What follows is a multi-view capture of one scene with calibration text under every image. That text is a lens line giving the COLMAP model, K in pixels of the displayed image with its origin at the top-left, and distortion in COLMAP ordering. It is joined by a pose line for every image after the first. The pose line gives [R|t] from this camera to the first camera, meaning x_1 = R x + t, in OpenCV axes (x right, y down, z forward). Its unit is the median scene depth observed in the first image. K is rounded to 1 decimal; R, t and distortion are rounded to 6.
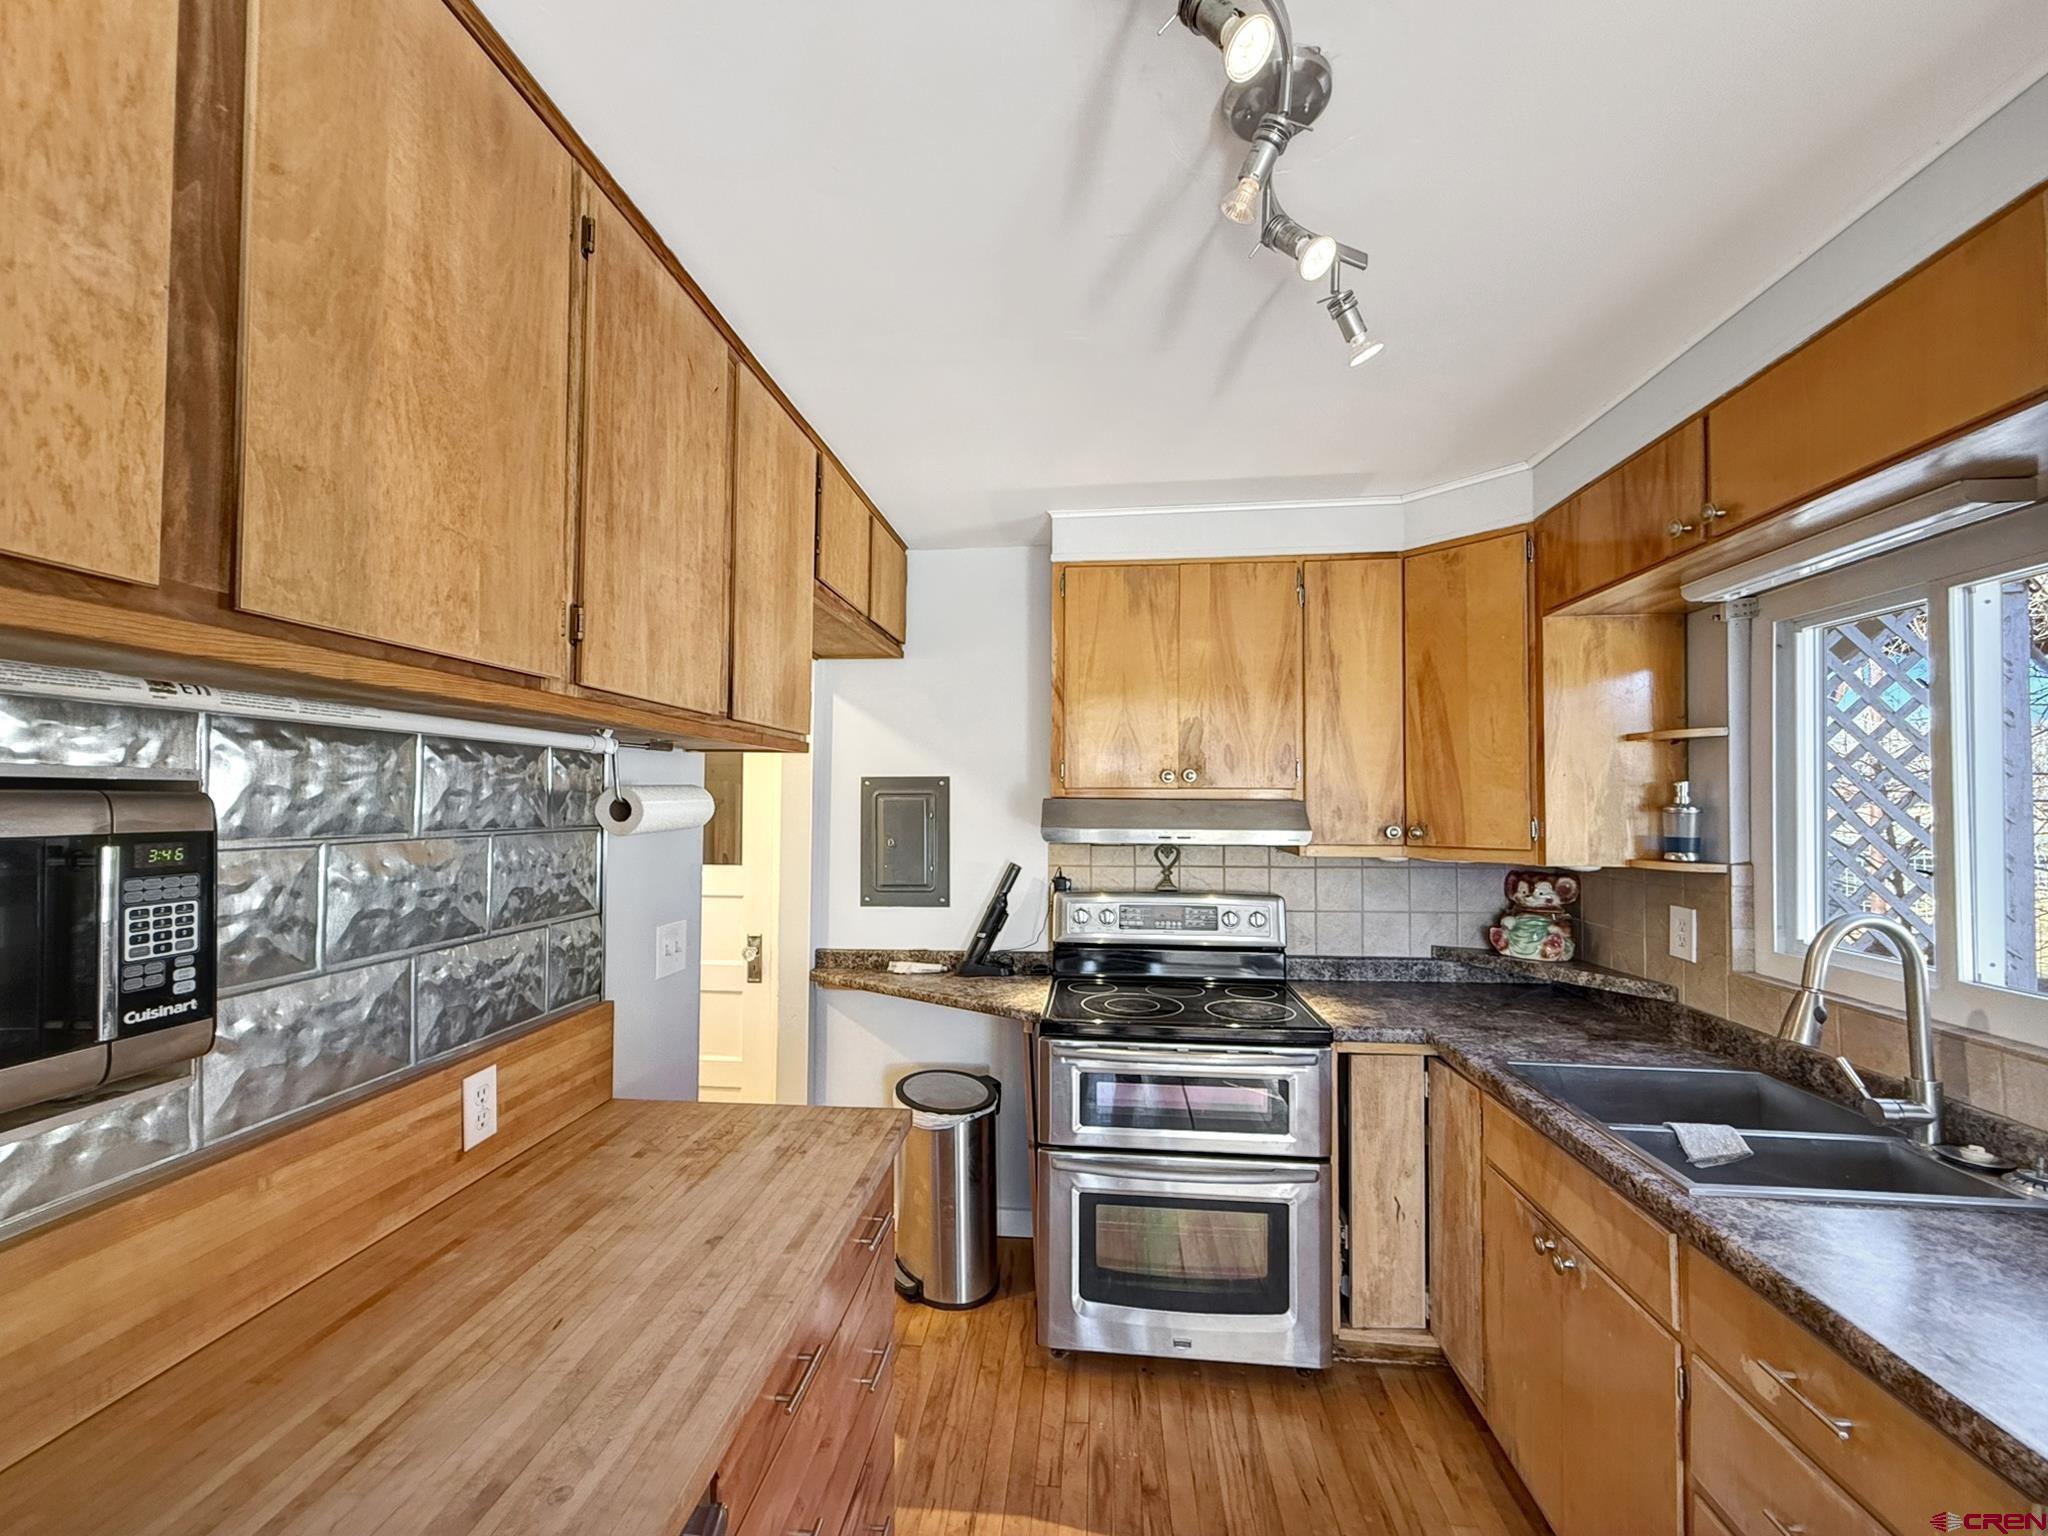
lens RADIAL K [[846.1, 0, 1009.1], [0, 846.1, 775.2], [0, 0, 1]] dist [0.001814, -0.000223]
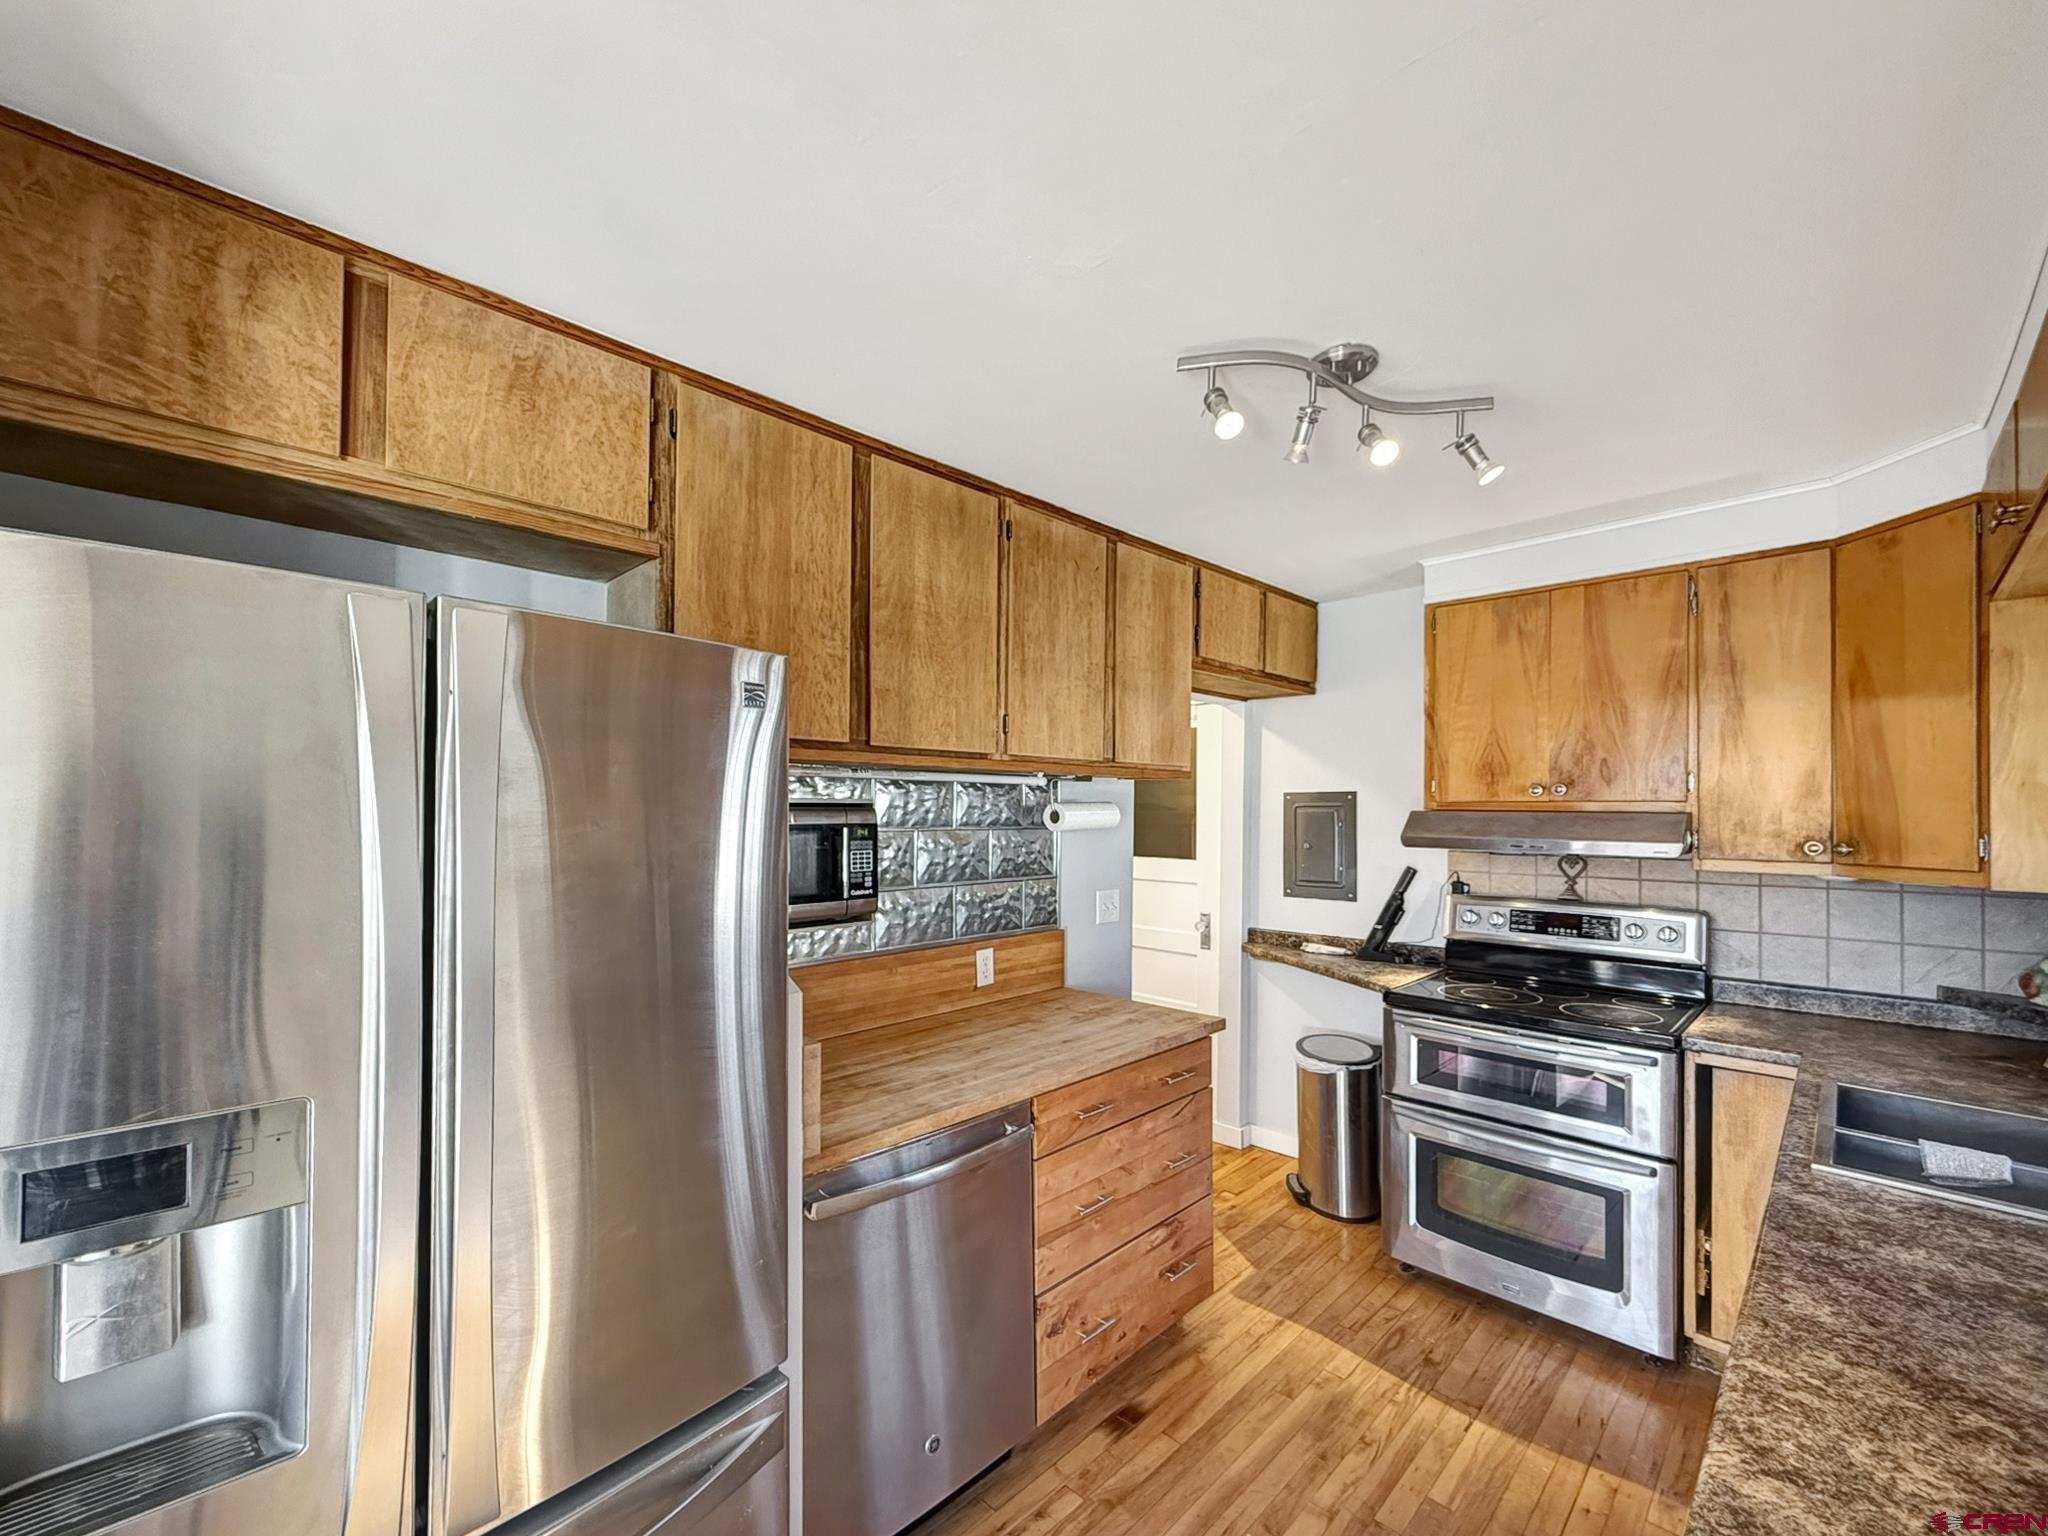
lens RADIAL K [[846.1, 0, 1024.4], [0, 846.1, 788.2], [0, 0, 1]] dist [0.001814, -0.000223]
pose [[0.792243, -0.012671, -0.610075, 0.411701], [0.015657, 0.999877, -0.000435, -0.013487], [0.610005, -0.009207, 0.792344, -0.314280]]
